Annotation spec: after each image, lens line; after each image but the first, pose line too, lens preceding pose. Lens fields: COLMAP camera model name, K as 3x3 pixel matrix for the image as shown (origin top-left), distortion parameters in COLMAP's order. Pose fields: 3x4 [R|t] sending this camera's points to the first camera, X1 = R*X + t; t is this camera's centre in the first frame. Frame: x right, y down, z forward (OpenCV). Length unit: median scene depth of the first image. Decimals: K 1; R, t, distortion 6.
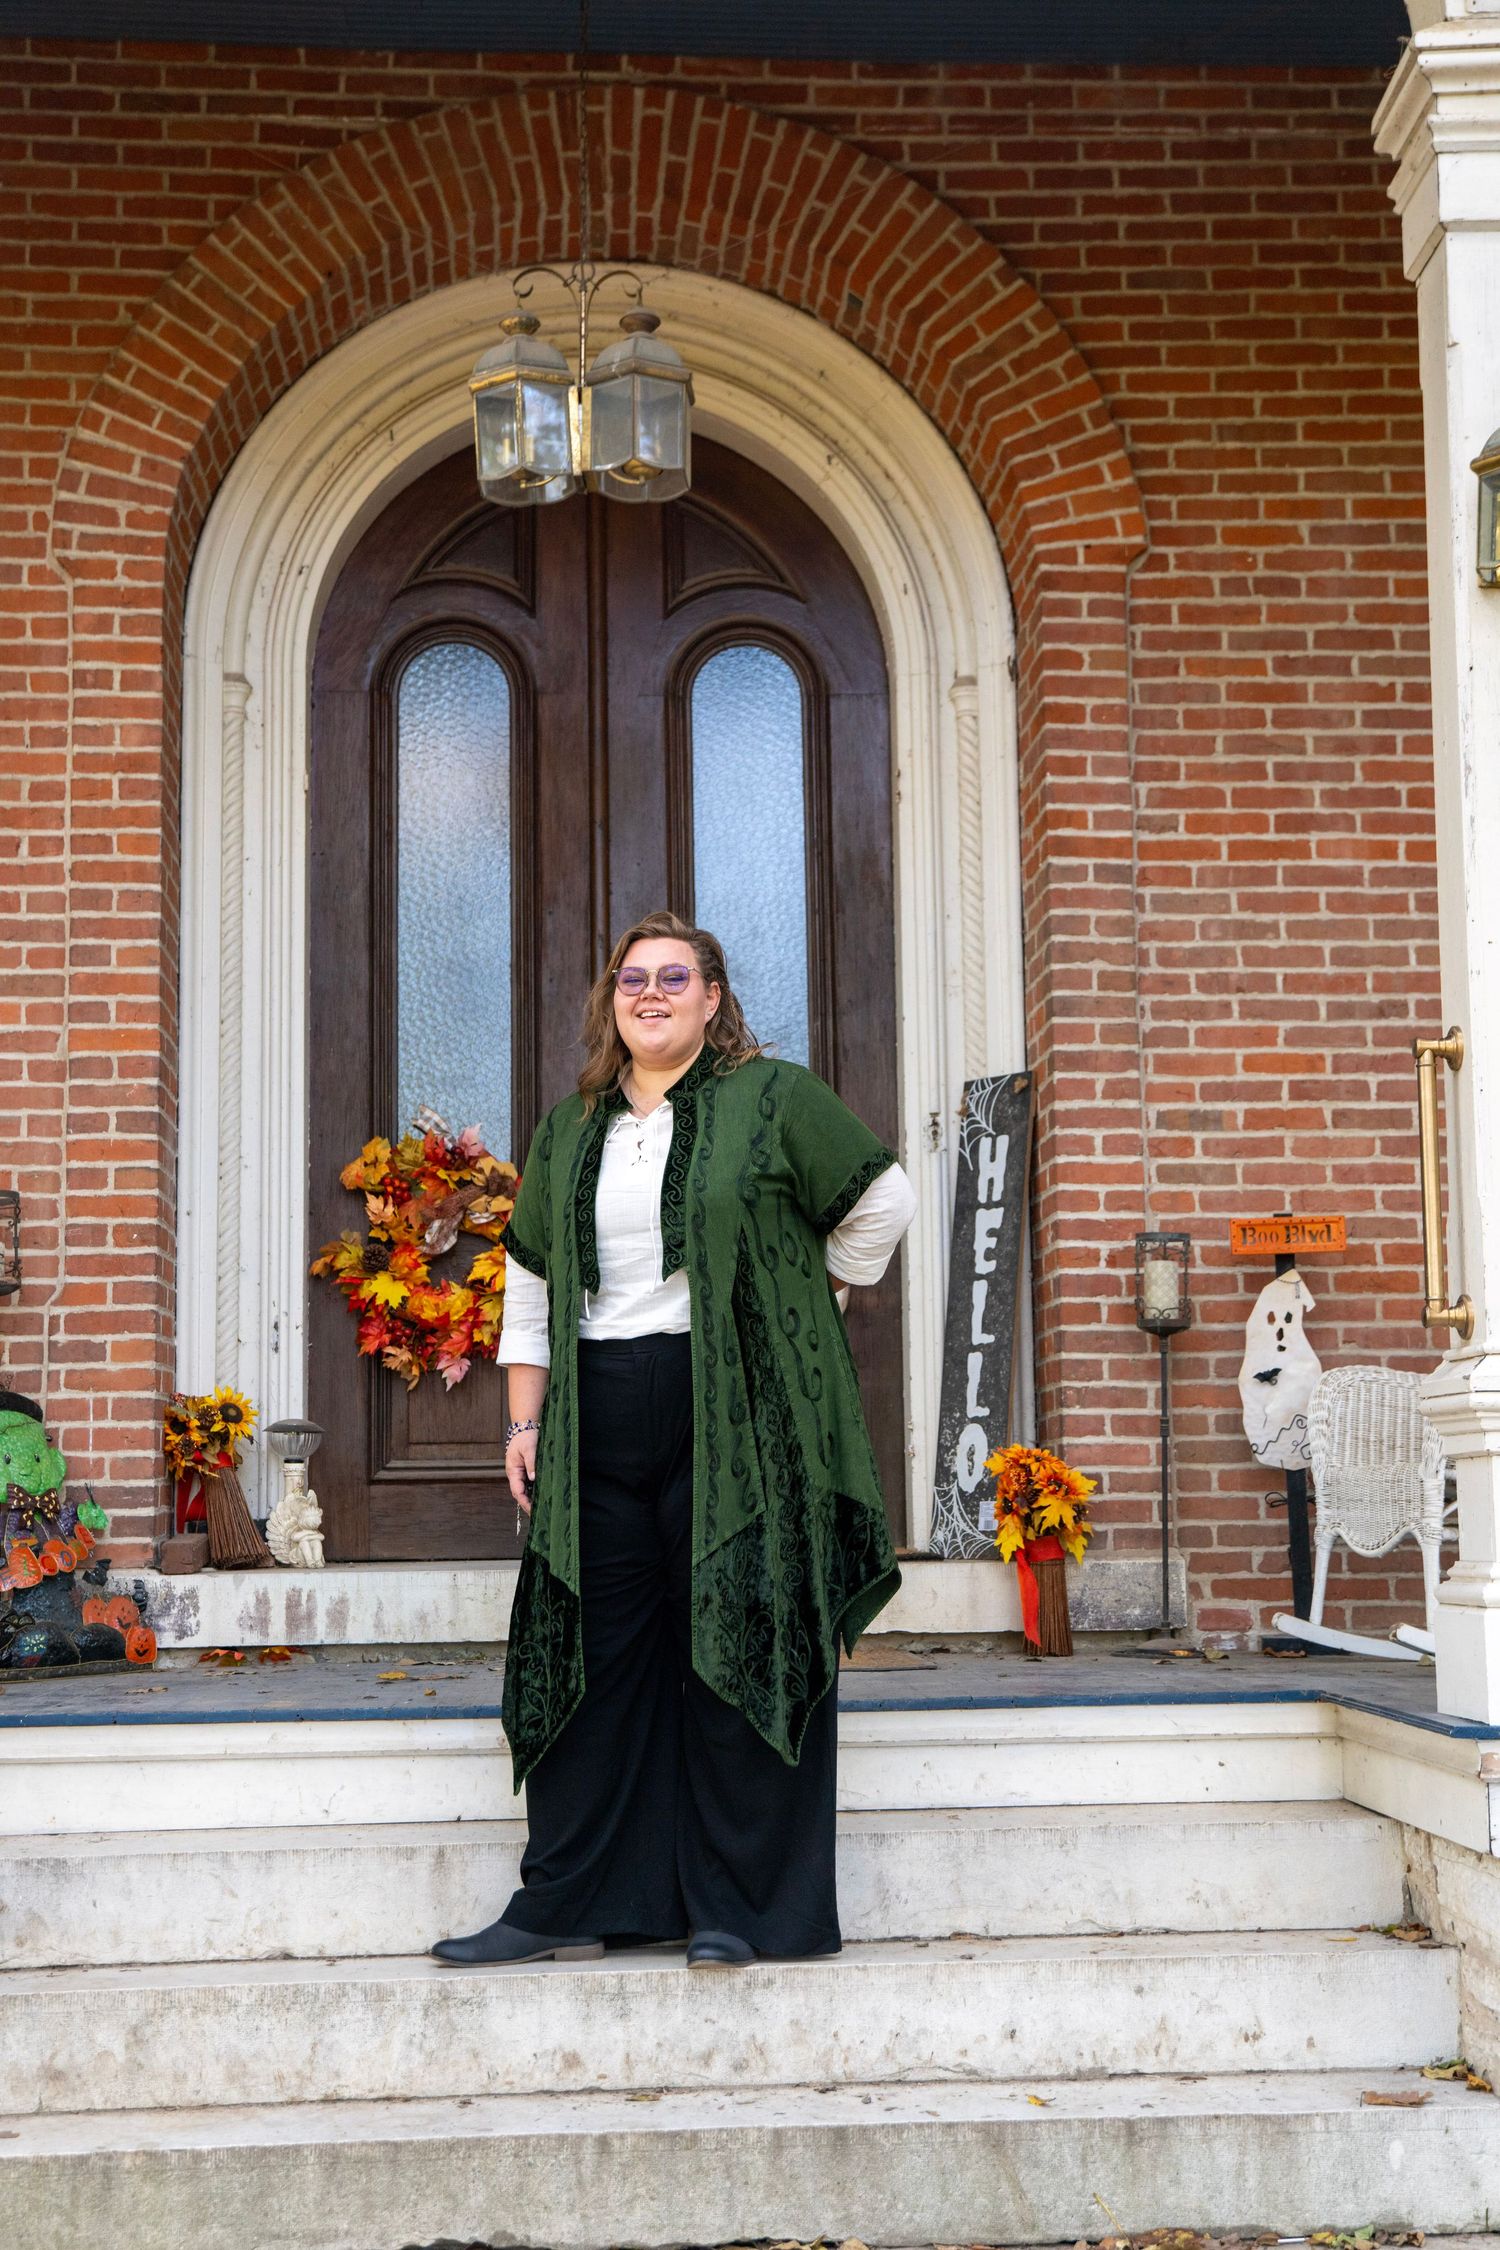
lens RADIAL K [[2887.4, 0, 739.3], [0, 2887.4, 1131.1], [0, 0, 1]] dist [0.081404, 0.000000]
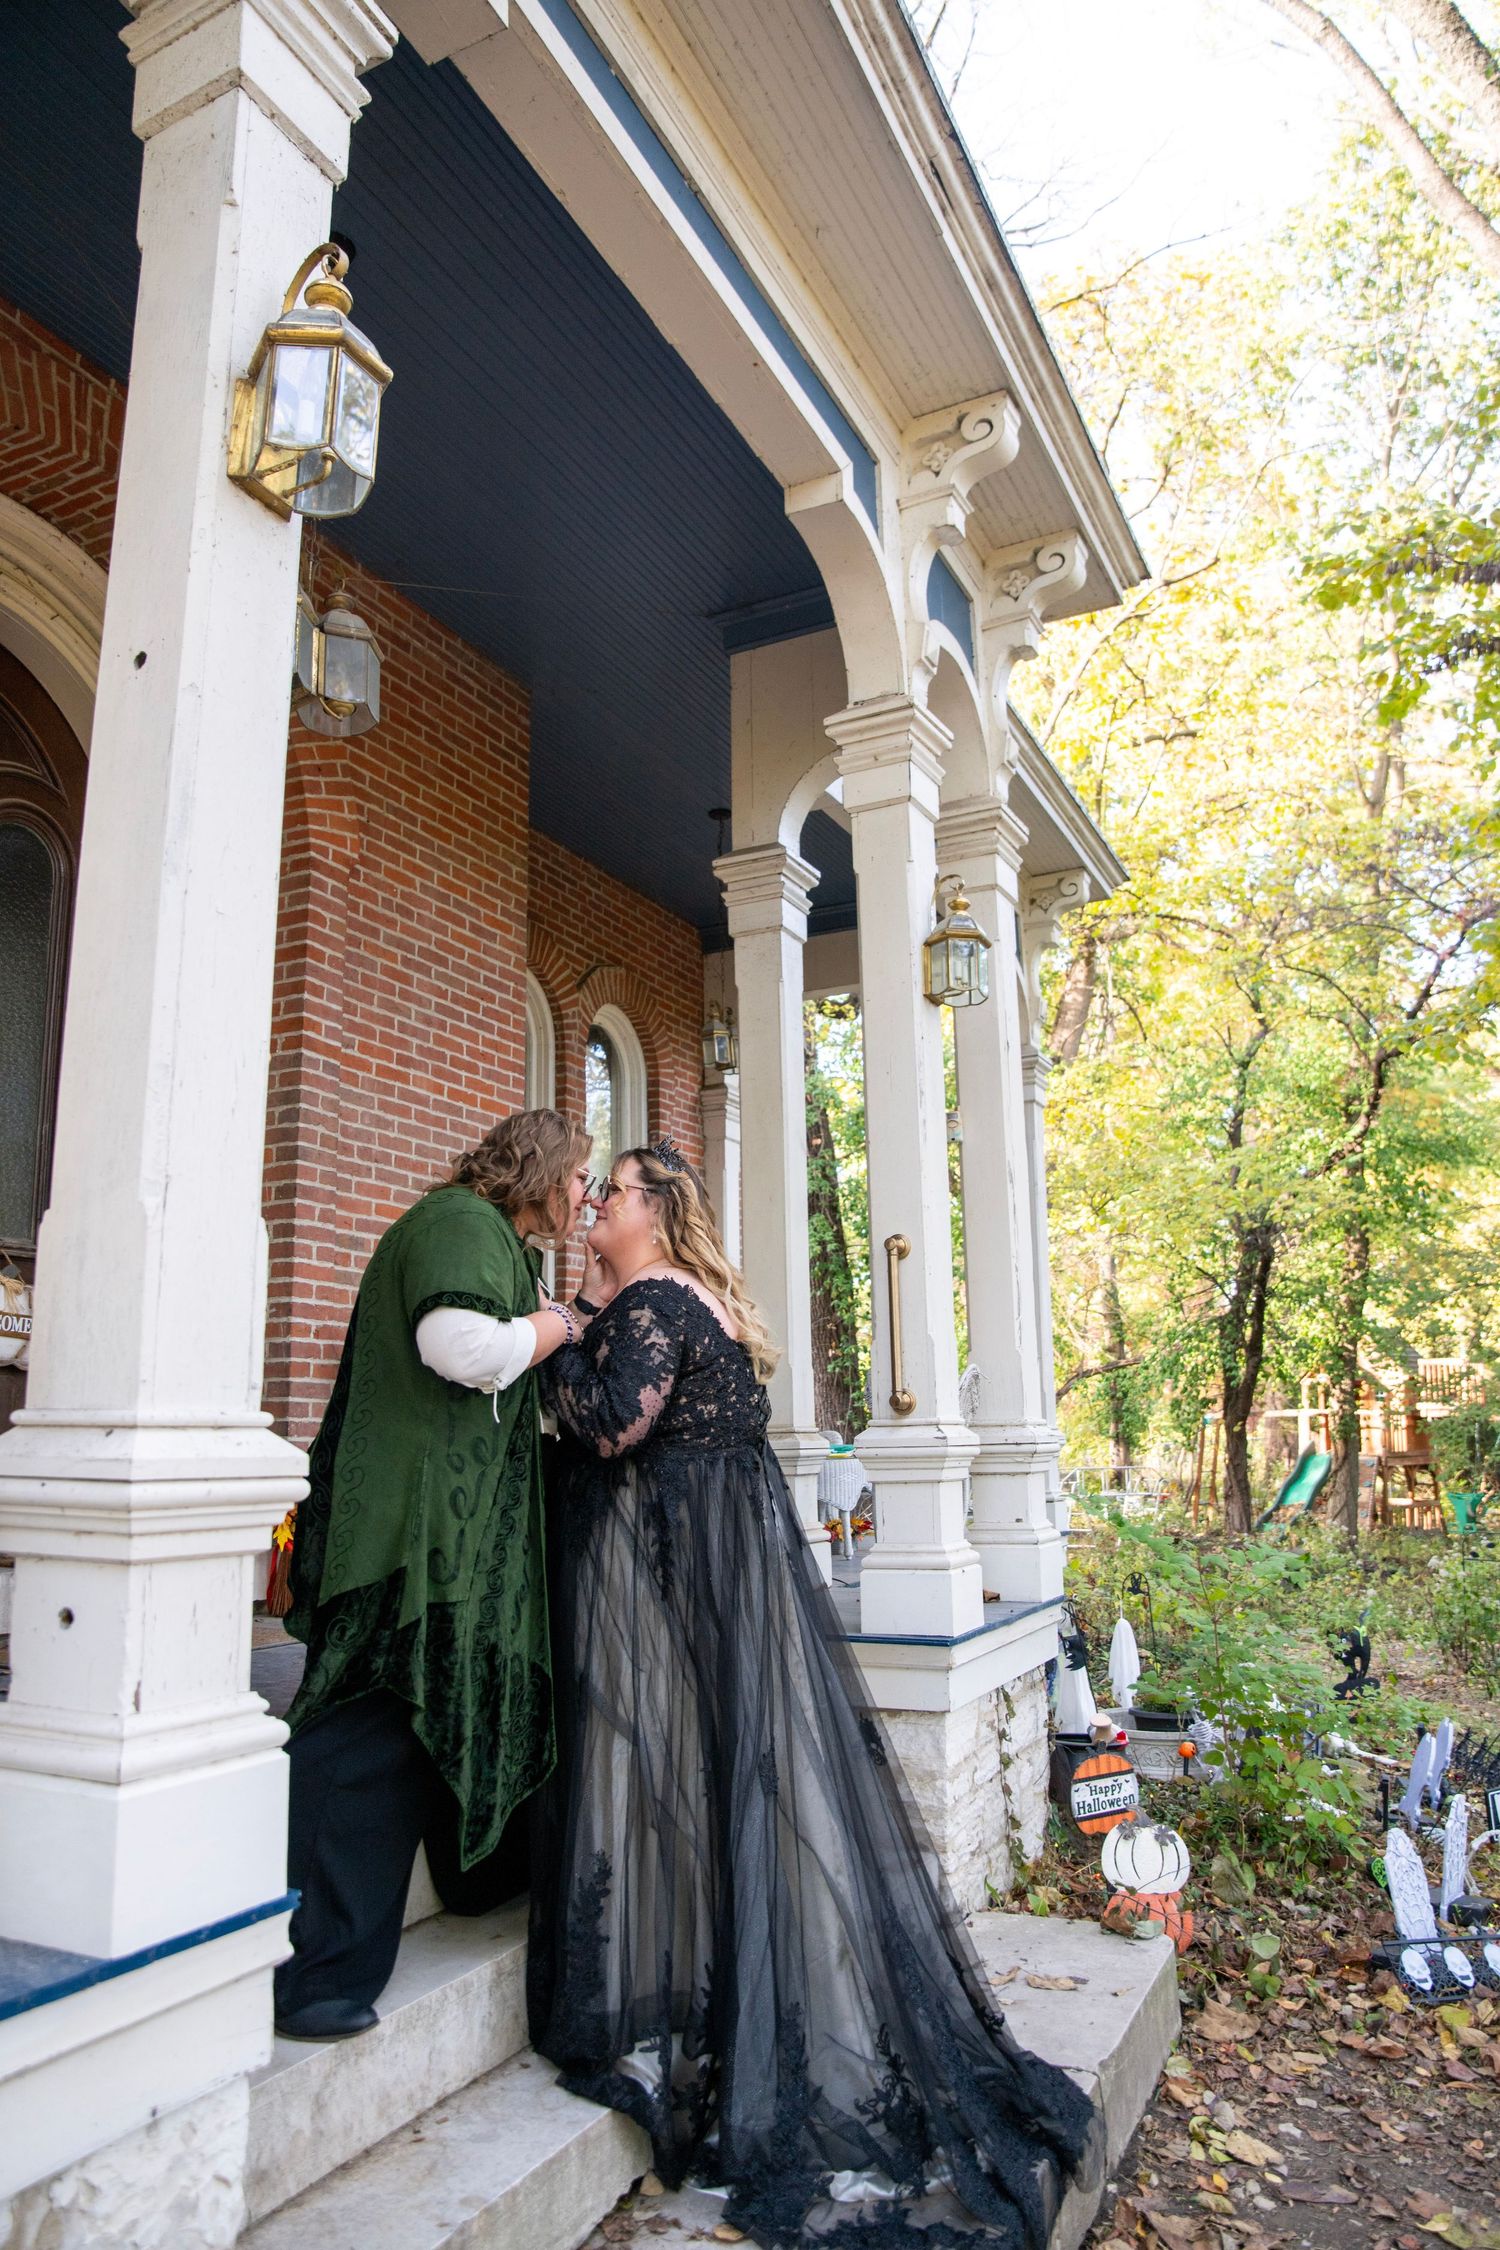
lens RADIAL K [[1514.6, 0, 749.2], [0, 1514.6, 1131.9], [0, 0, 1]] dist [-0.062587, 0.002953]
pose [[0.499479, 0.176554, 0.848144, -0.406823], [-0.102297, 0.984184, -0.144630, 0.031466], [-0.860265, -0.014523, 0.509640, 0.423790]]
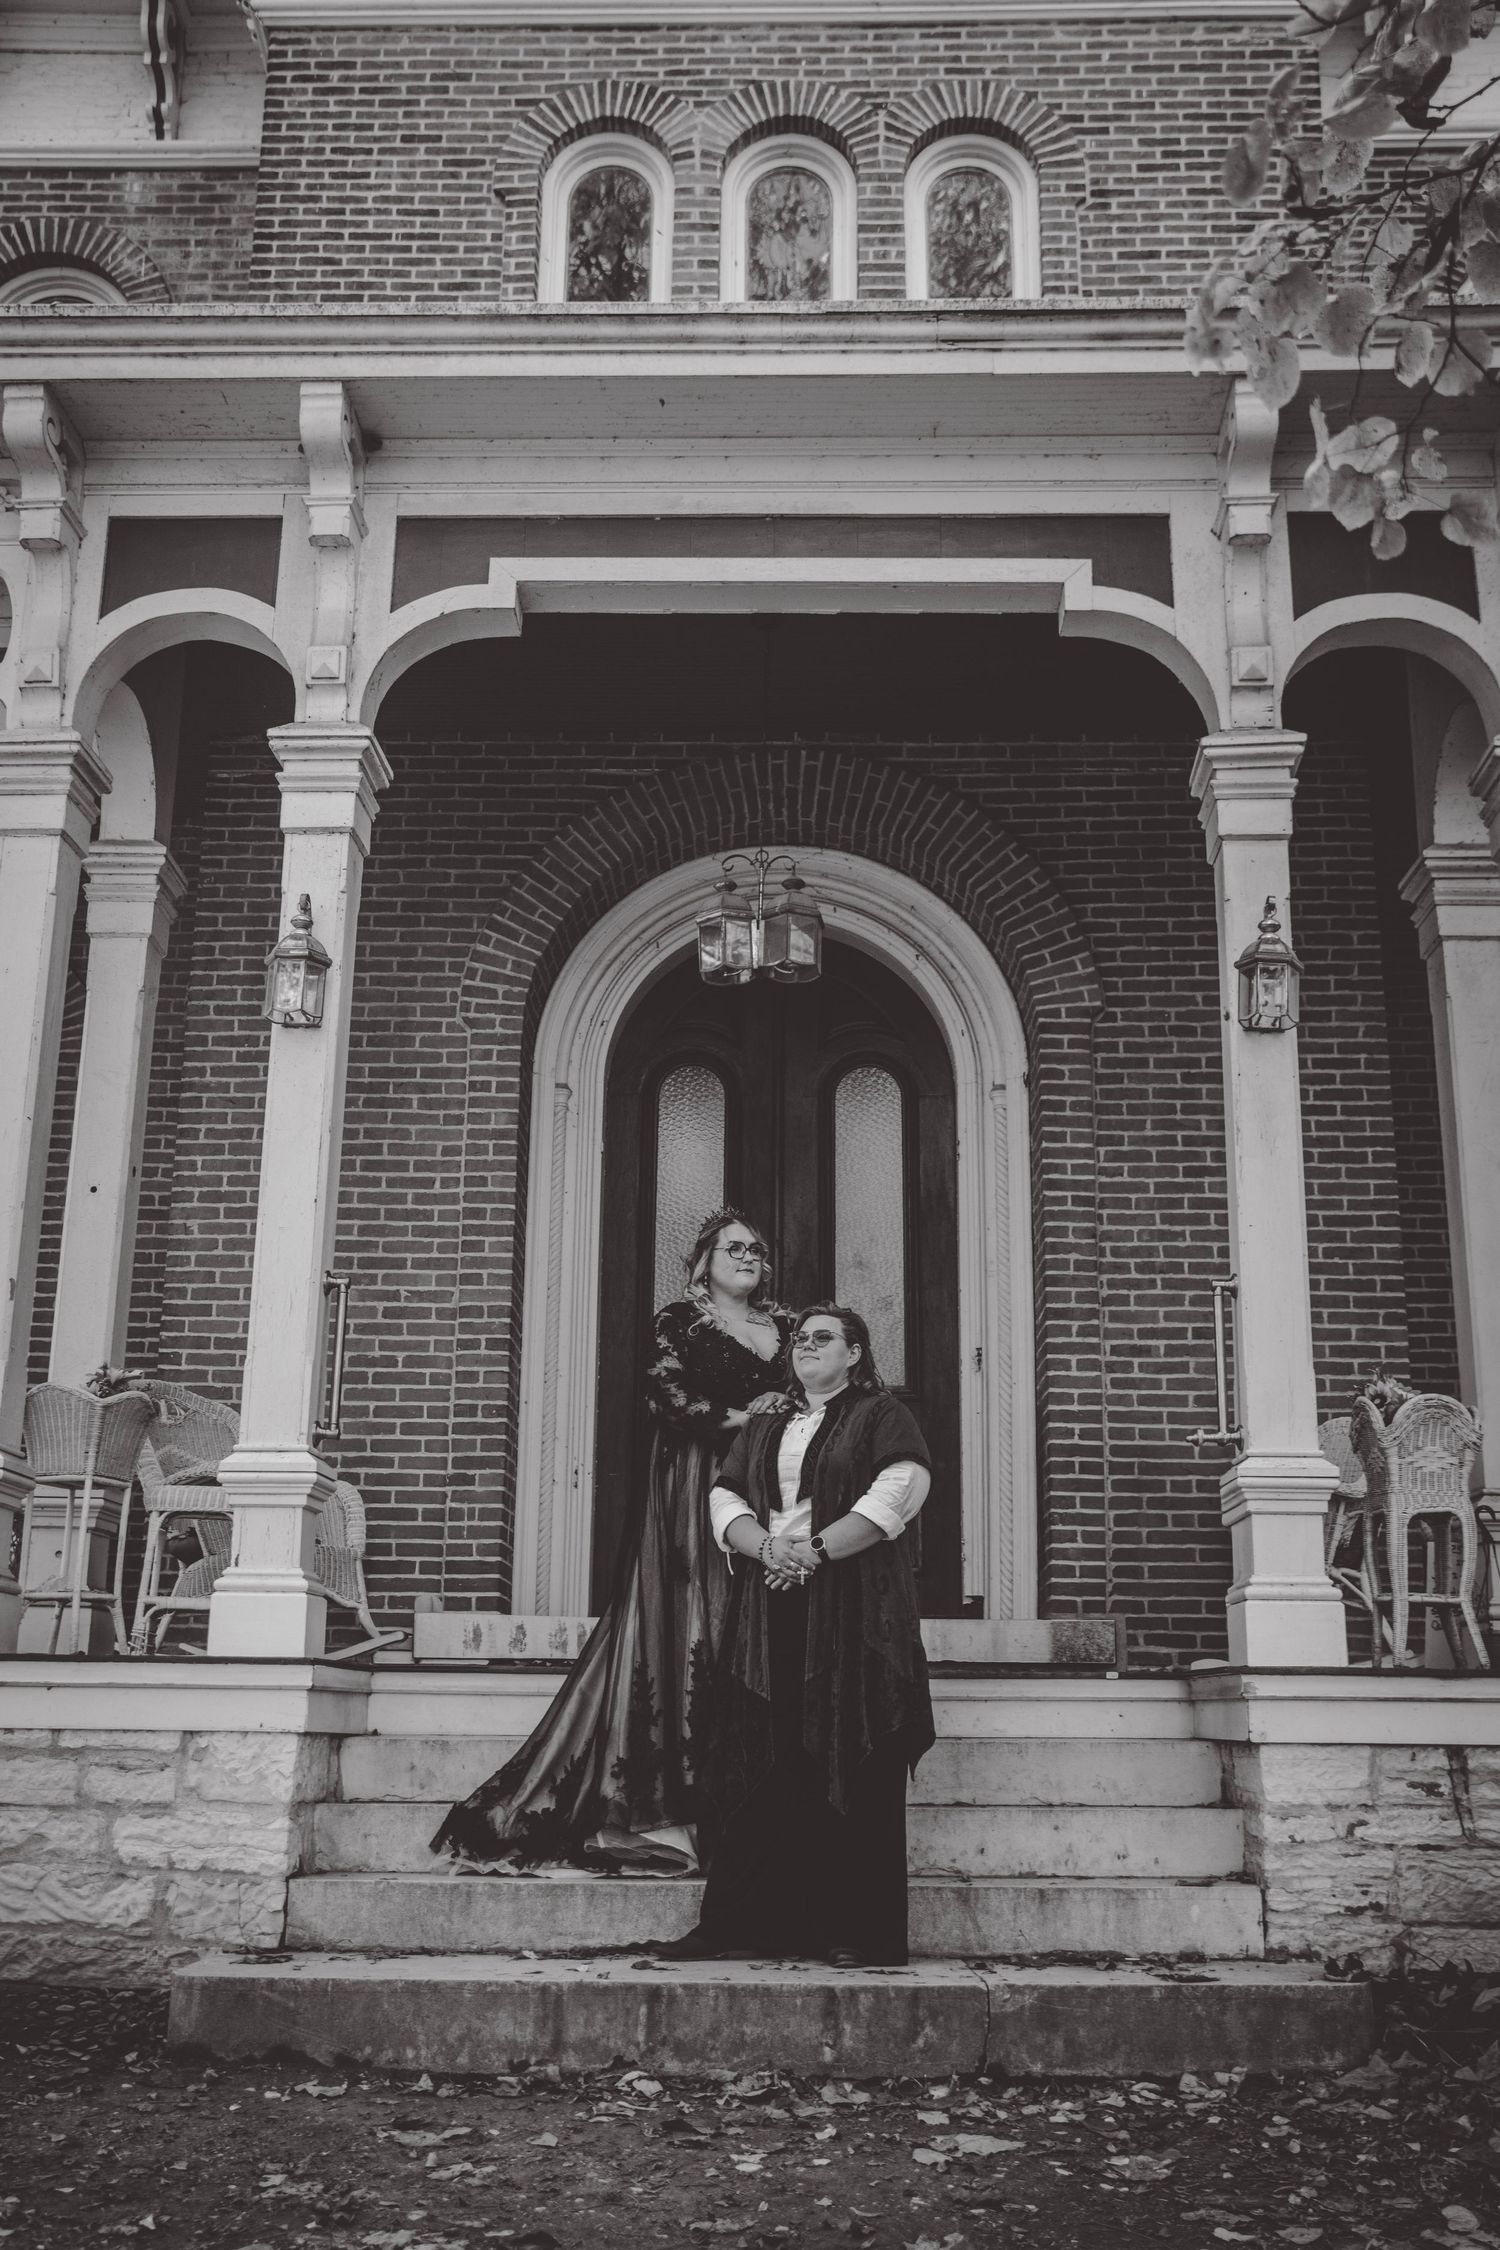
lens RADIAL K [[2131.4, 0, 763.4], [0, 2131.4, 1129.6], [0, 0, 1]] dist [-0.024205, 0.000000]
pose [[0.996670, 0.000900, -0.081535, 0.046002], [-0.012458, 0.989880, -0.141357, 0.044854], [0.080583, 0.141902, 0.986595, -0.220778]]
